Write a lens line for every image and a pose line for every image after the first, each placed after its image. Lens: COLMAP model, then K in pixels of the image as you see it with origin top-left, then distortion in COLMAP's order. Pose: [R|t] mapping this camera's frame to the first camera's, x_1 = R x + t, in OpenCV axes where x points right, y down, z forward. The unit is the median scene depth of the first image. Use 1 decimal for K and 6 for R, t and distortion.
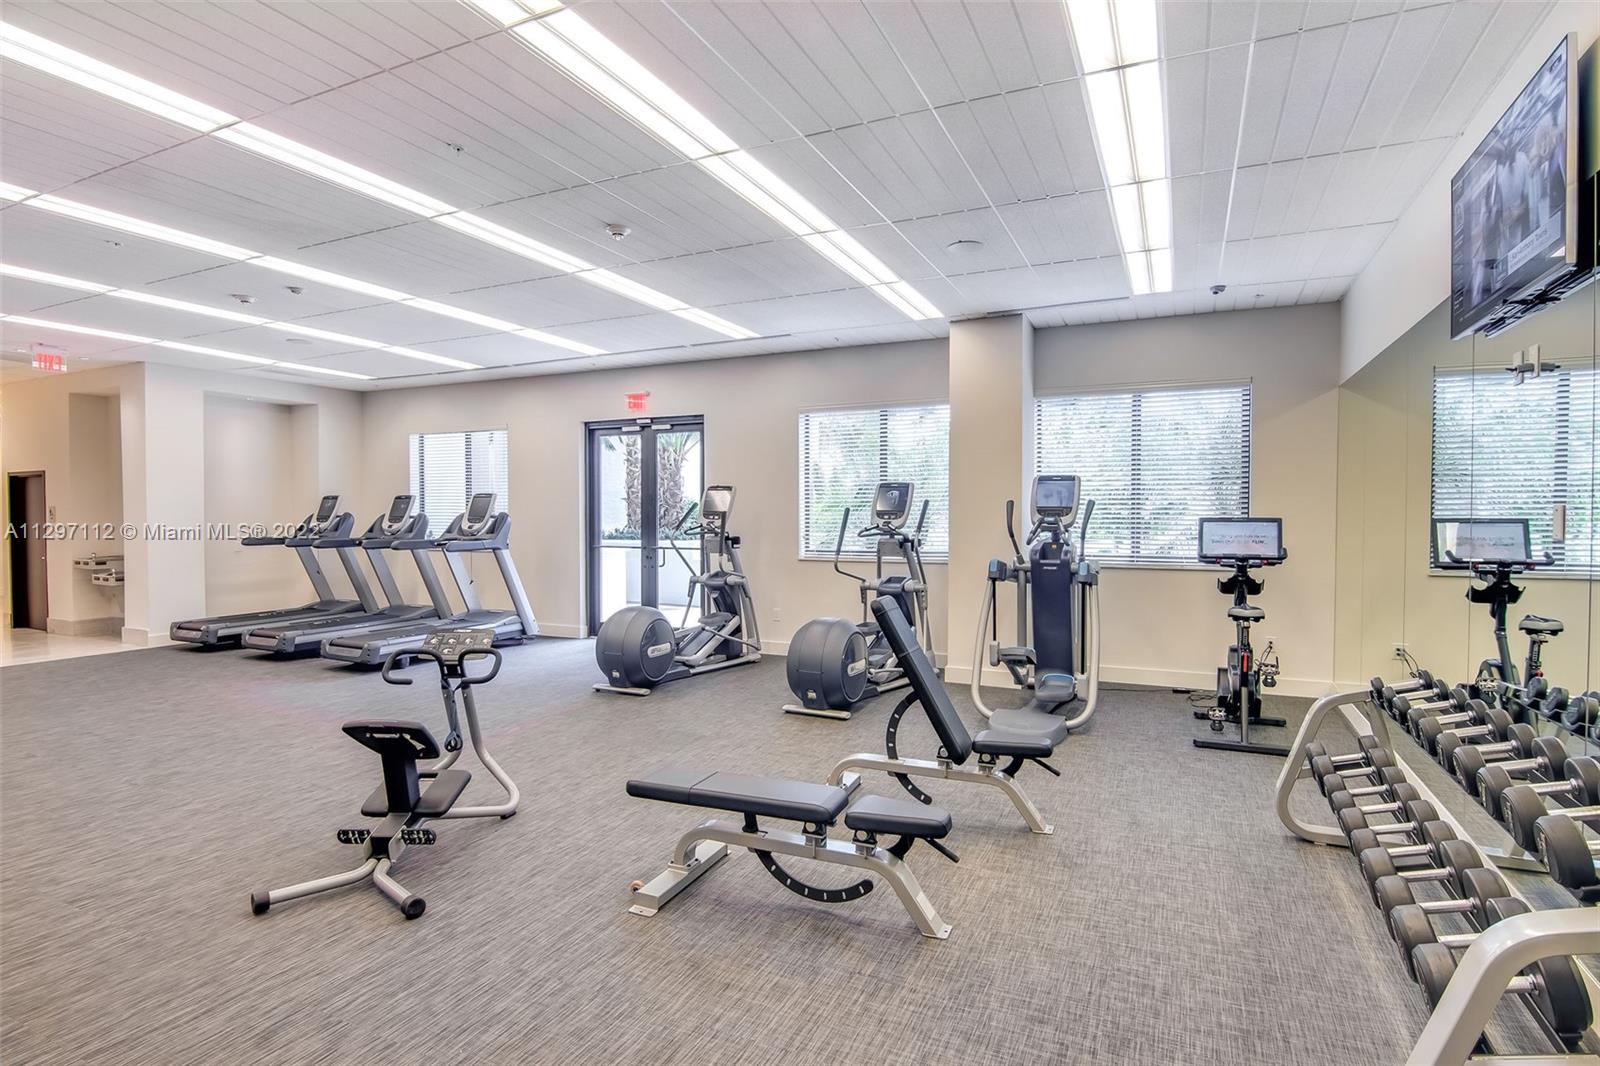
lens RADIAL K [[830.3, 0, 794.5], [0, 830.3, 527.4], [0, 0, 1]] dist [-0.002249, -0.013373]
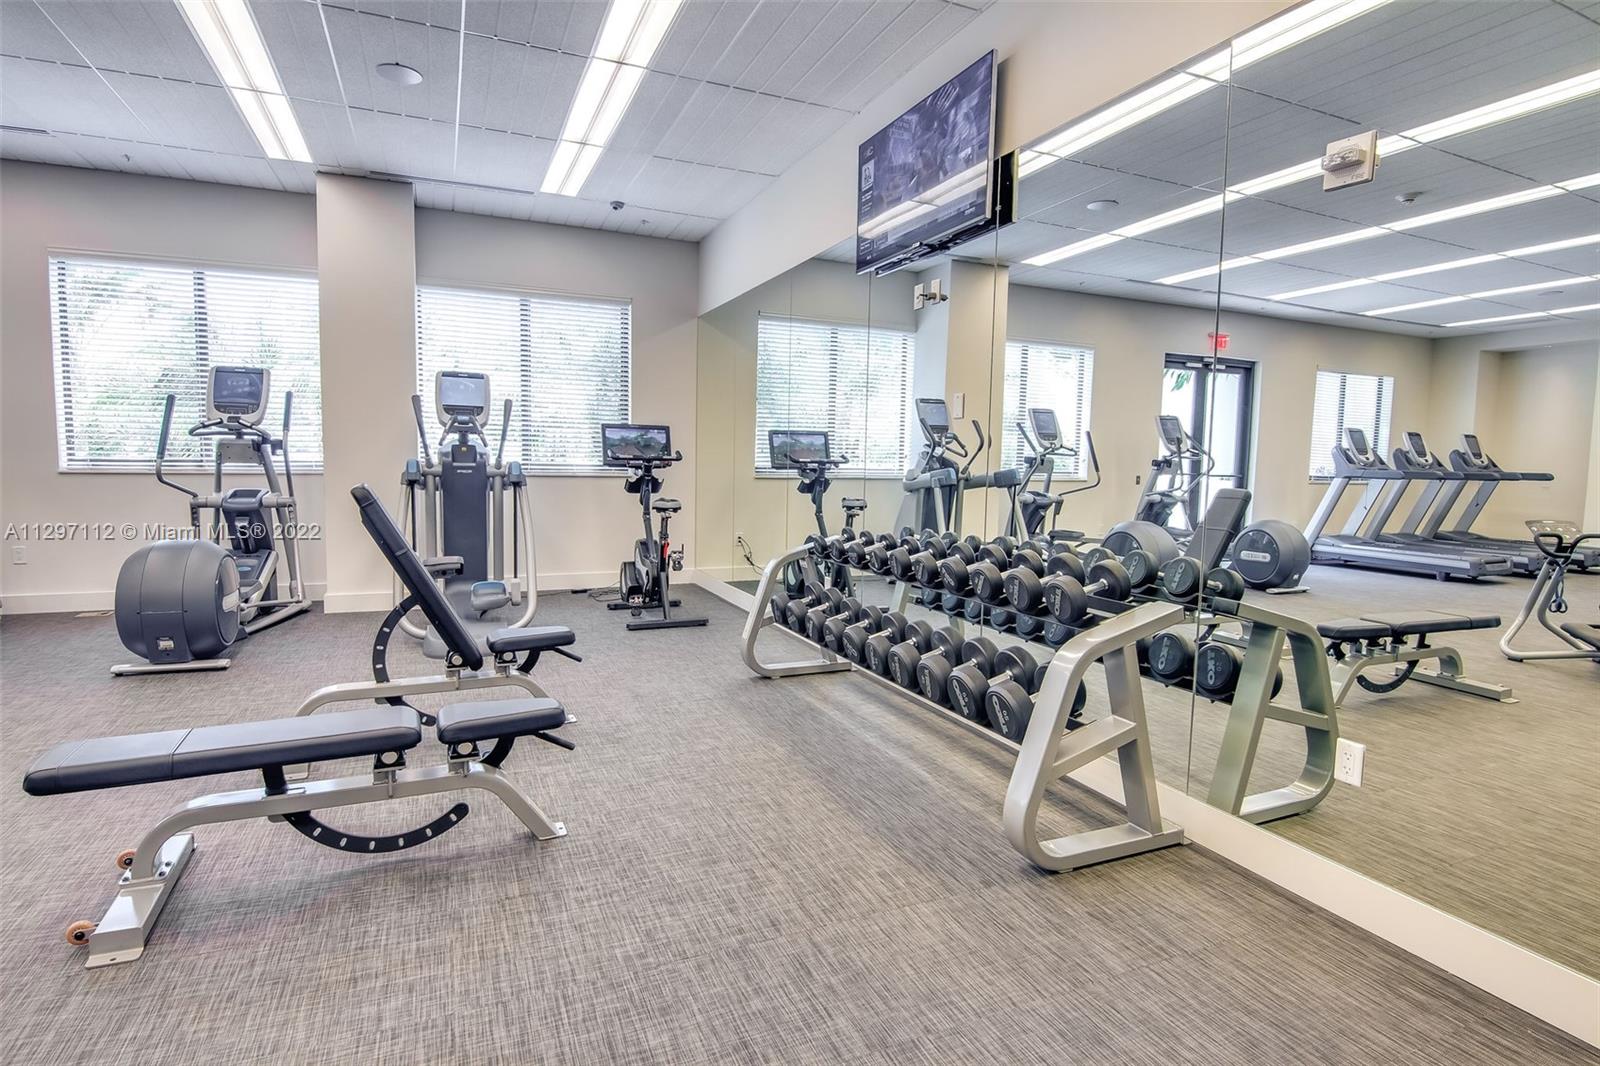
lens RADIAL K [[830.3, 0, 804.9], [0, 830.3, 534.7], [0, 0, 1]] dist [-0.002249, -0.013373]
pose [[0.644885, -0.053089, 0.762434, -0.181728], [-0.004193, 0.997324, 0.072991, 0.058936], [-0.764268, -0.050268, 0.642936, 0.134464]]
